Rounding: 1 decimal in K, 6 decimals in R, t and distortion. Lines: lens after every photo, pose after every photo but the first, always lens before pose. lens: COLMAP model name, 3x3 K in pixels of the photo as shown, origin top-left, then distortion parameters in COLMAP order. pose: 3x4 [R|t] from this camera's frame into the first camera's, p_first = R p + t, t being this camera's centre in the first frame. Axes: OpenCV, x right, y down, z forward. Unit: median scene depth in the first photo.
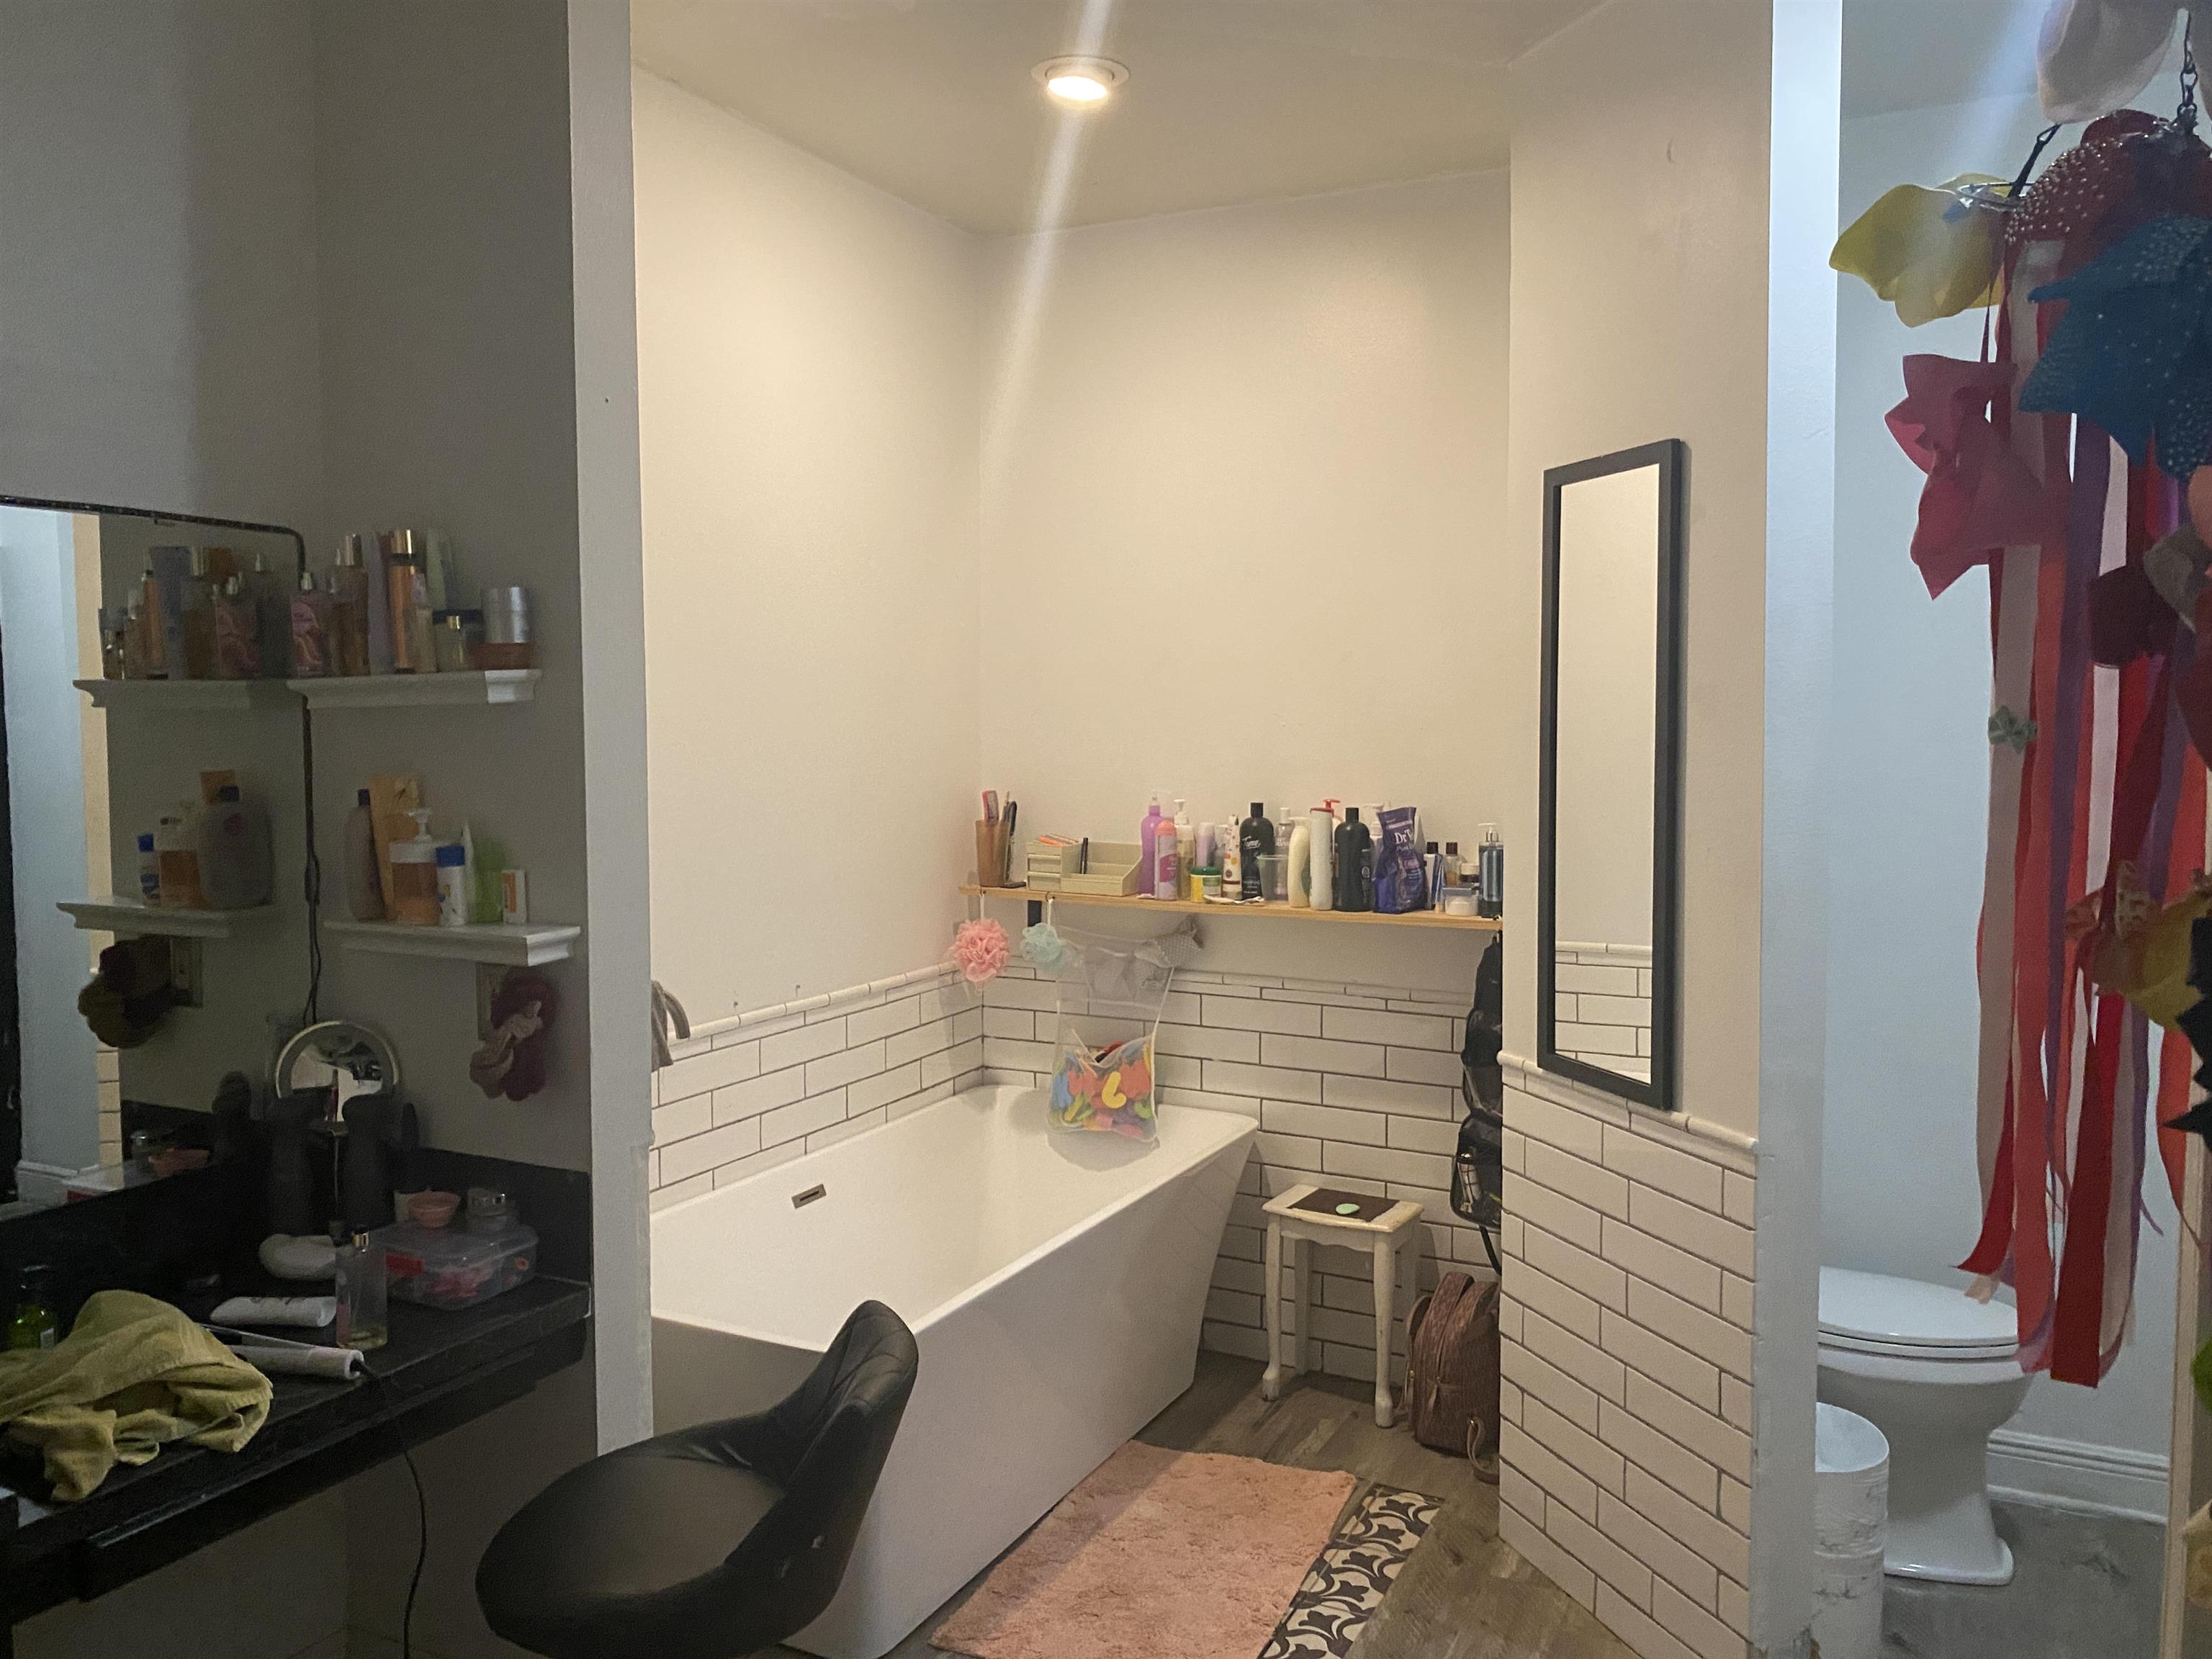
lens RADIAL K [[1707.5, 0, 1110.8], [0, 1707.5, 789.5], [0, 0, 1]] dist [-0.000089, -0.002089]
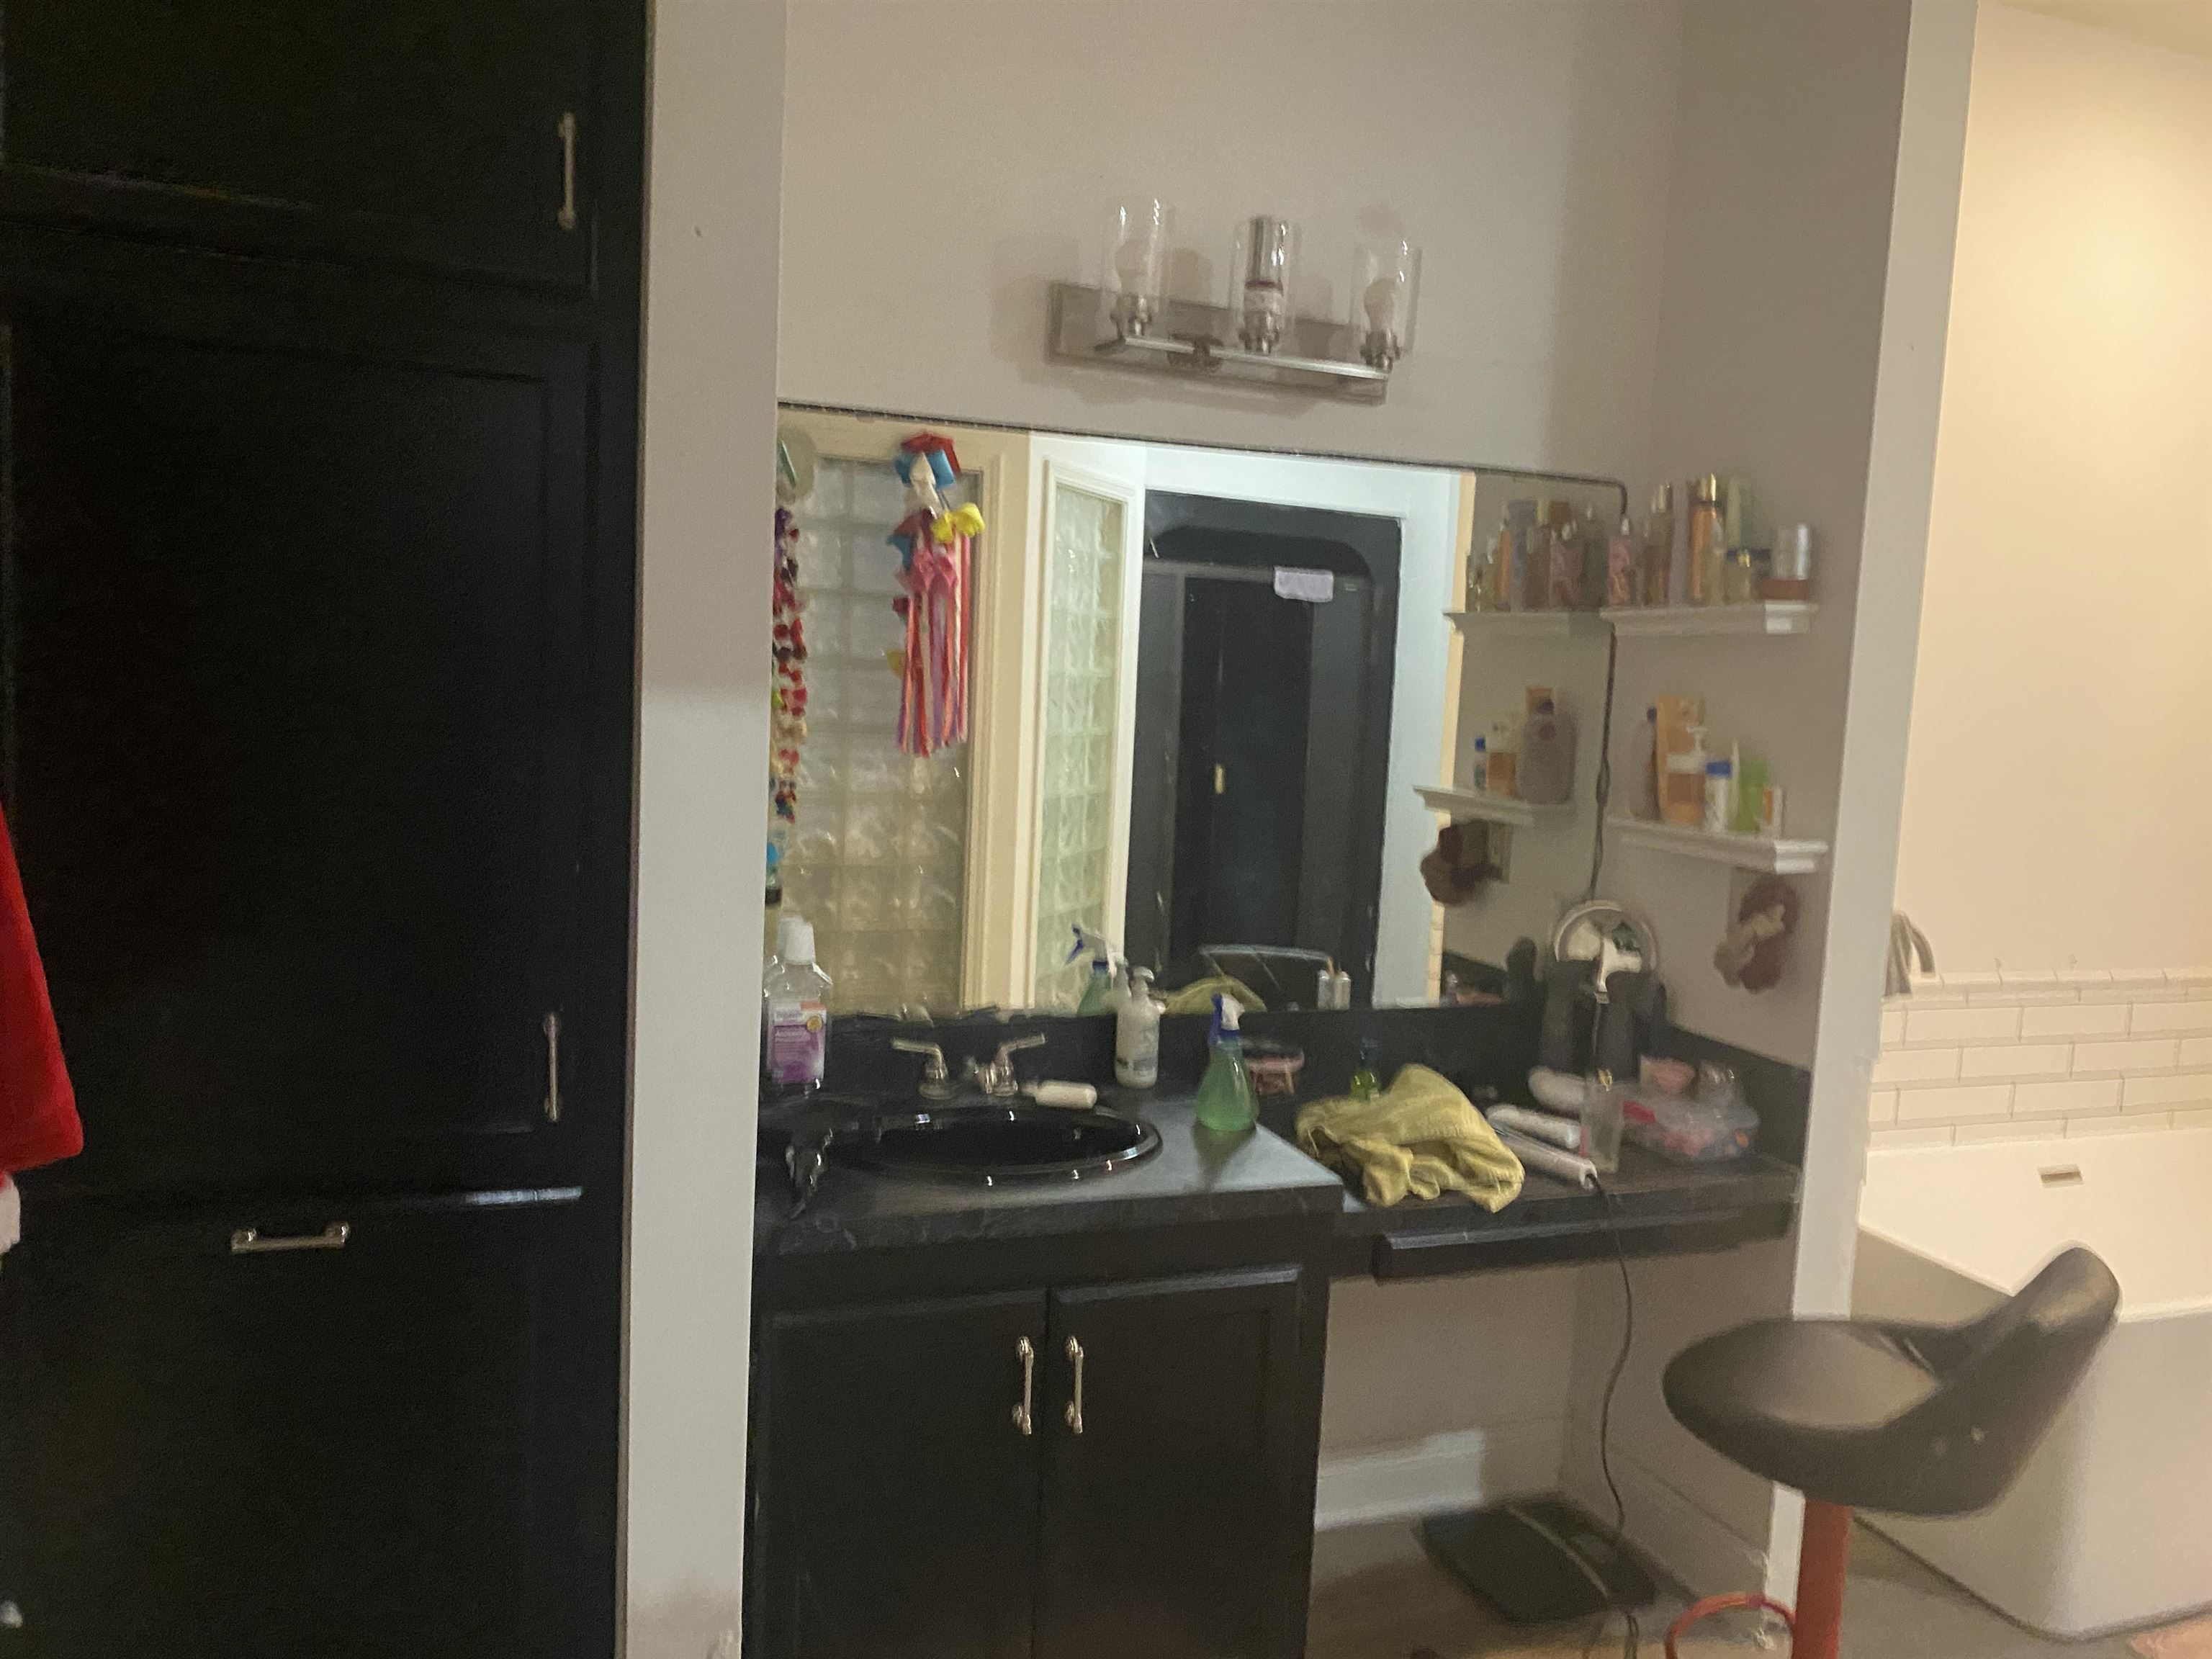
lens RADIAL K [[1707.5, 0, 1110.8], [0, 1707.5, 789.5], [0, 0, 1]] dist [-0.000089, -0.002089]
pose [[0.738429, 0.098526, -0.667095, 0.066356], [-0.087683, 0.994899, 0.049882, 0.031769], [0.668606, 0.021658, 0.743301, -0.096508]]
